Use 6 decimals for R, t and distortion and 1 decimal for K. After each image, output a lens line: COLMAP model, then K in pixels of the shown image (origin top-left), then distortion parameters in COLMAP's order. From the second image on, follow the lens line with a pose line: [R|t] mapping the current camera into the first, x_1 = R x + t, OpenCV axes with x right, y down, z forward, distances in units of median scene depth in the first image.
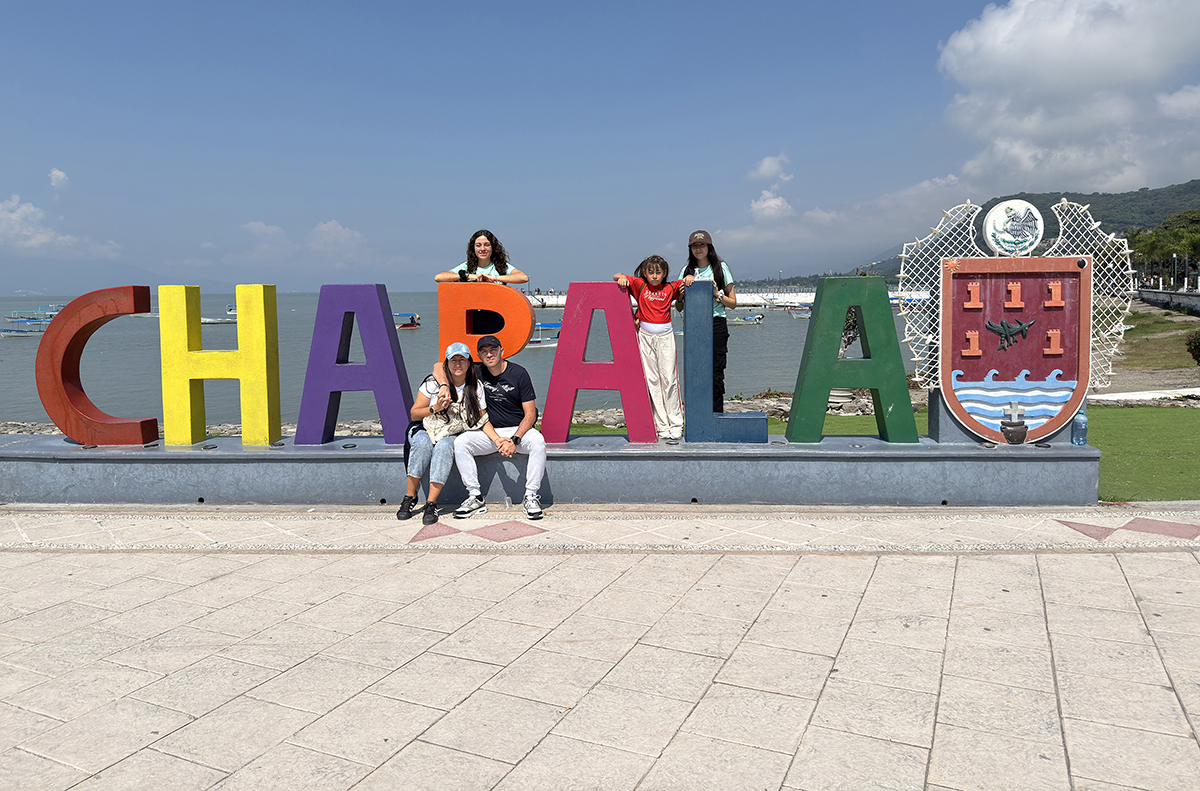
lens RADIAL K [[829.1, 0, 603.4], [0, 829.1, 350.9], [0, 0, 1]] dist [0.008175, -0.006655]
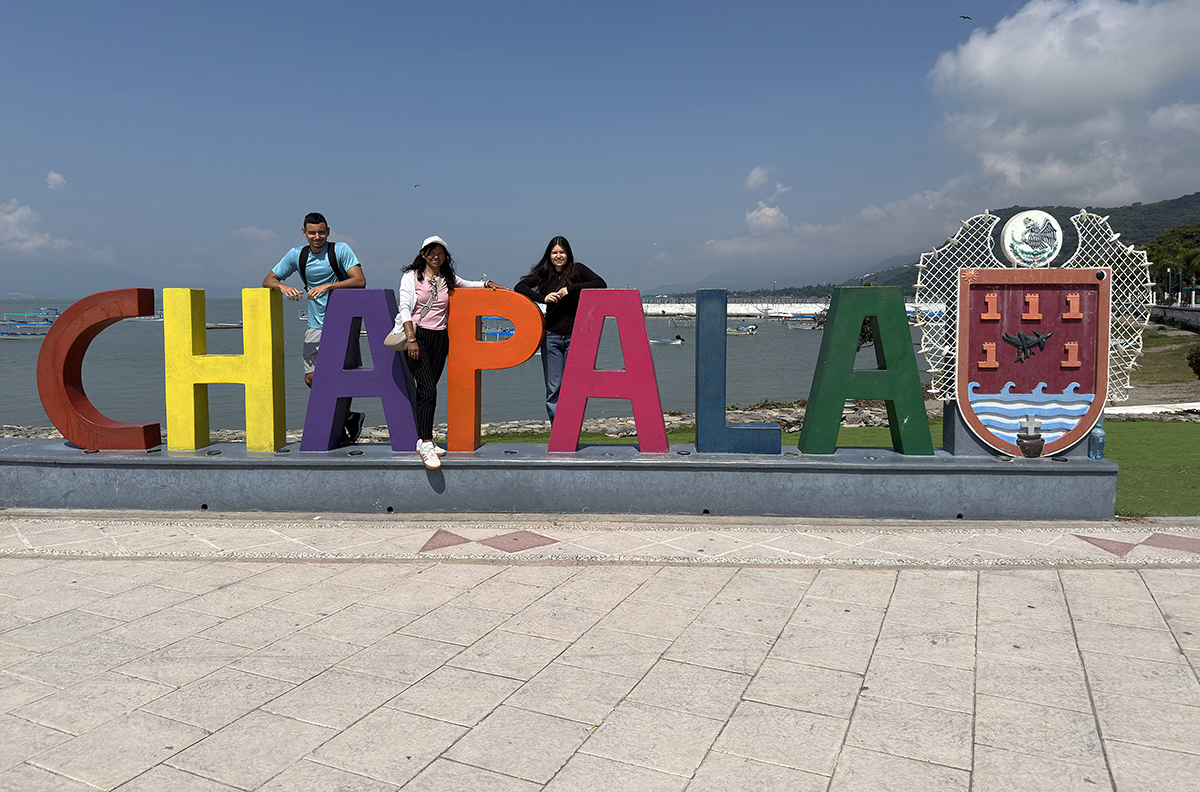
lens RADIAL K [[829.2, 0, 598.5], [0, 829.2, 358.2], [0, 0, 1]] dist [0.003105, -0.001550]
pose [[0.999940, 0.009842, 0.004794, -0.029175], [-0.009832, 0.999949, -0.002164, 0.001377], [-0.004815, 0.002117, 0.999986, 0.017437]]
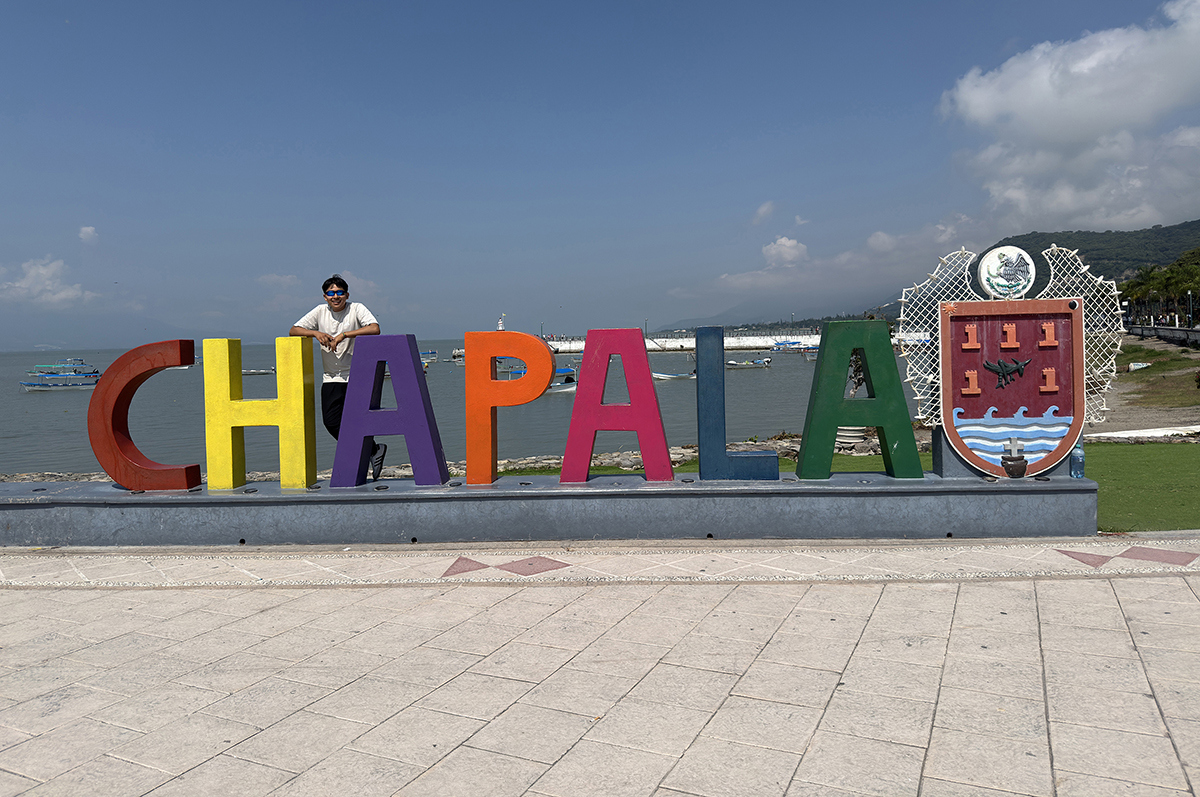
lens RADIAL K [[837.4, 0, 601.9], [0, 837.4, 360.6], [0, 0, 1]] dist [0.002853, -0.002392]
pose [[0.999749, -0.015148, -0.016533, -0.007000], [0.014419, 0.998956, -0.043348, 0.003304], [0.017172, 0.043098, 0.998923, -0.080877]]
